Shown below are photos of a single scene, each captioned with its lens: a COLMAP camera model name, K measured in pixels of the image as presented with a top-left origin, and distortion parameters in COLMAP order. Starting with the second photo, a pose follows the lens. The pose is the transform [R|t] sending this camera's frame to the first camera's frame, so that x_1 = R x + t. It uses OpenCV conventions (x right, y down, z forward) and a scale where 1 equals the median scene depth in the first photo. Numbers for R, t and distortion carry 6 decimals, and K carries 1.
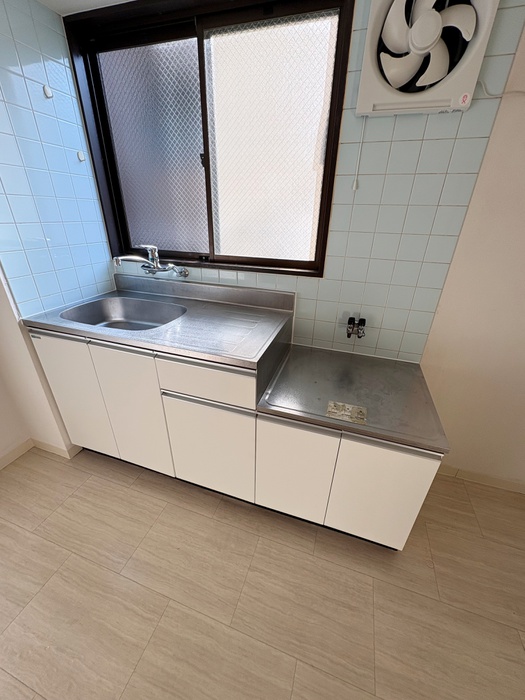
lens RADIAL K [[279.0, 0, 261.5], [0, 279.0, 349.6], [0, 0, 1]] dist [0.000079, -0.000181]
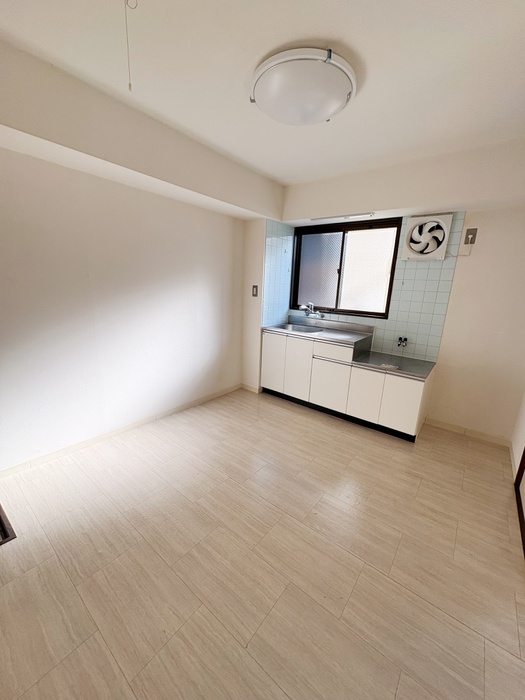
lens RADIAL K [[279.0, 0, 262.2], [0, 279.0, 350.1], [0, 0, 1]] dist [0.000079, -0.000181]
pose [[0.941777, 0.095855, -0.322286, 0.016302], [-0.169780, 0.962904, -0.209740, 0.624266], [0.290226, 0.252247, 0.923115, -1.309628]]
